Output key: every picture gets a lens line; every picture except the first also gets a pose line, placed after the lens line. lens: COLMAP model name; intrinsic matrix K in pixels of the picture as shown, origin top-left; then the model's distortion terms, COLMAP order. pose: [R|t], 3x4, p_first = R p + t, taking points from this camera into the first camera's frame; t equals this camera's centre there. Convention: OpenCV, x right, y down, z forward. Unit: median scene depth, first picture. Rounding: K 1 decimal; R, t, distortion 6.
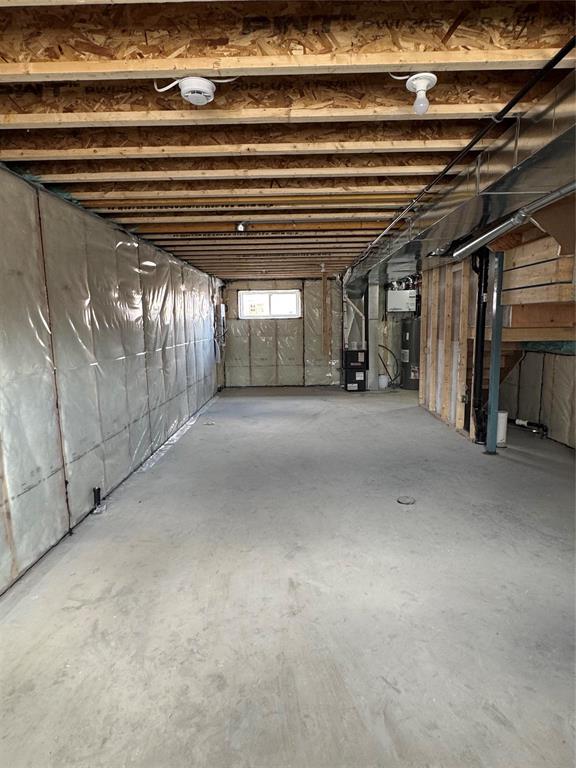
lens RADIAL K [[443.3, 0, 286.9], [0, 443.3, 382.7], [0, 0, 1]] dist [-0.000668, -0.000123]
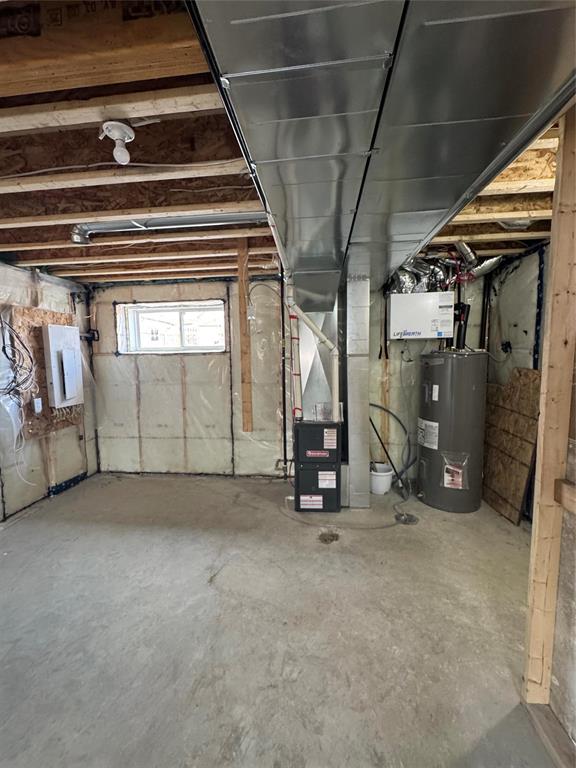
lens RADIAL K [[307.4, 0, 286.7], [0, 307.4, 384.6], [0, 0, 1]] dist [0.002376, -0.000062]
pose [[0.996146, 0.009890, -0.087150, 0.148088], [-0.013585, 0.999029, -0.041914, -0.097691], [0.086651, 0.042937, 0.995313, 0.672265]]
